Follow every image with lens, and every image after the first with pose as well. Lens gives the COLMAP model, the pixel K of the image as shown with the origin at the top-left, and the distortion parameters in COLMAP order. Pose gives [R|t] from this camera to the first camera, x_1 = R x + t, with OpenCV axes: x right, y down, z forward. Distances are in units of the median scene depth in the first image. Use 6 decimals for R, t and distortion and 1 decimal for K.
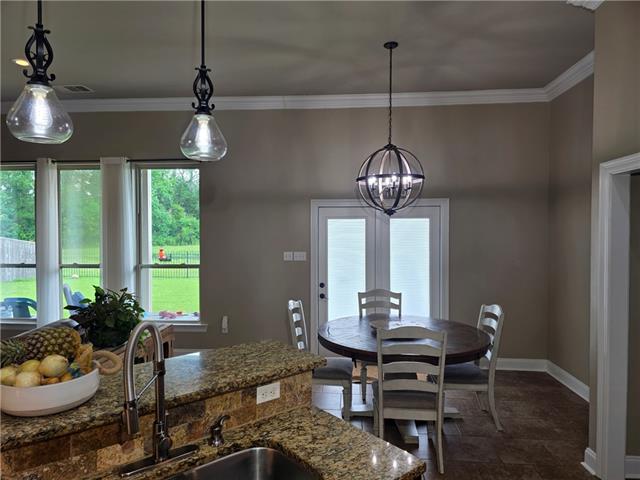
lens RADIAL K [[427.7, 0, 319.2], [0, 427.7, 238.8], [0, 0, 1]] dist [0.080788, -0.083059]
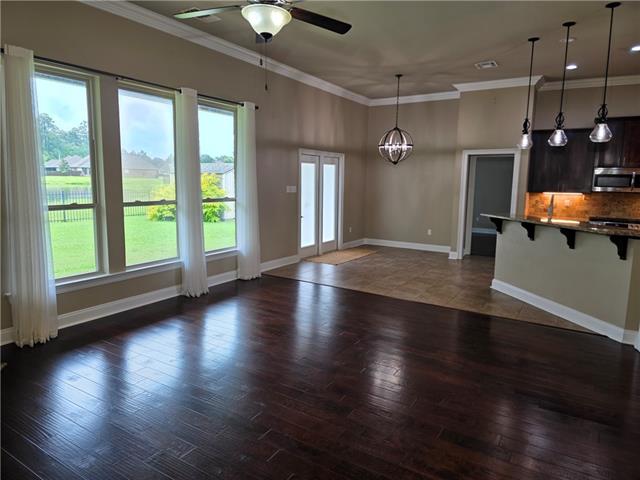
lens RADIAL K [[427.7, 0, 318.8], [0, 427.7, 225.8], [0, 0, 1]] dist [0.080788, -0.083059]
pose [[0.458448, -0.088849, 0.884269, -1.797480], [-0.004083, 0.994769, 0.102068, 0.024091], [-0.888712, -0.050403, 0.455687, 0.417868]]
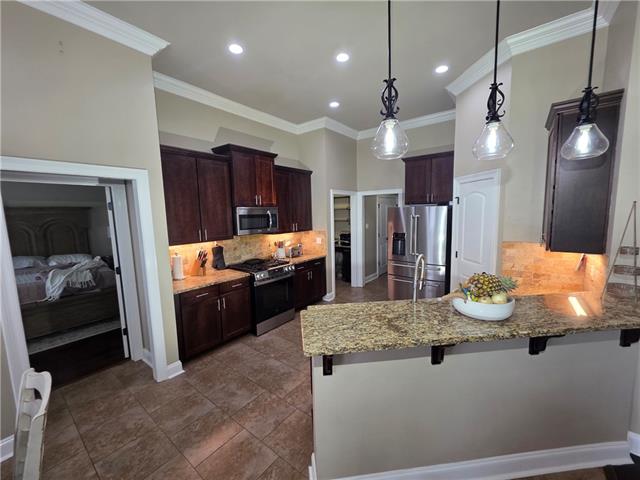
lens RADIAL K [[254.7, 0, 321.7], [0, 254.7, 239.4], [0, 0, 1]] dist [0.003281, -0.000702]
pose [[-0.835959, -0.036411, 0.547582, -0.246242], [0.031698, 0.992927, 0.114415, -0.018890], [-0.547875, 0.113004, -0.828893, 0.837860]]
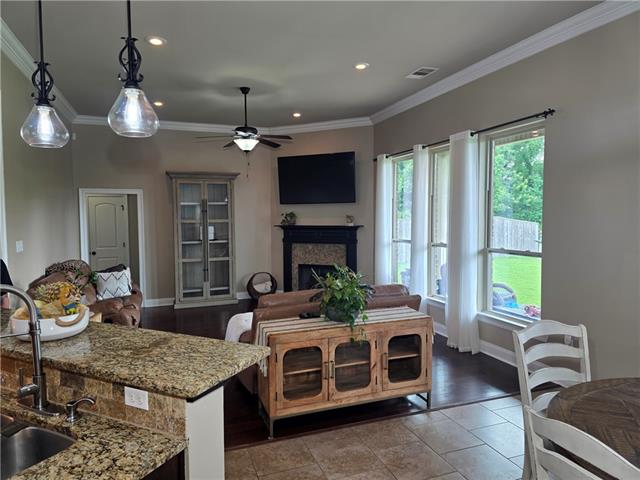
lens RADIAL K [[427.7, 0, 318.4], [0, 427.7, 237.2], [0, 0, 1]] dist [0.080788, -0.083059]
pose [[0.418158, 0.044833, -0.907267, 0.383875], [-0.007139, 0.998913, 0.046071, -0.002200], [0.908346, -0.012788, 0.418024, 0.465223]]
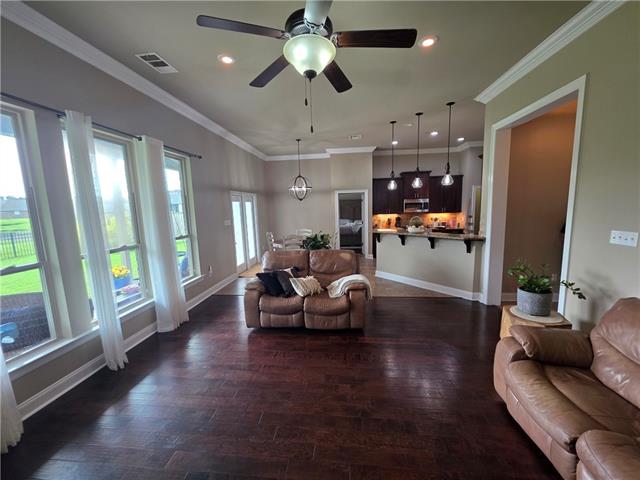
lens RADIAL K [[254.7, 0, 322.7], [0, 254.7, 237.1], [0, 0, 1]] dist [0.003281, -0.000702]
pose [[0.015315, -0.120866, 0.992551, -1.584750], [0.043431, 0.991811, 0.120105, -0.013916], [-0.998939, 0.041268, 0.020439, 0.856162]]
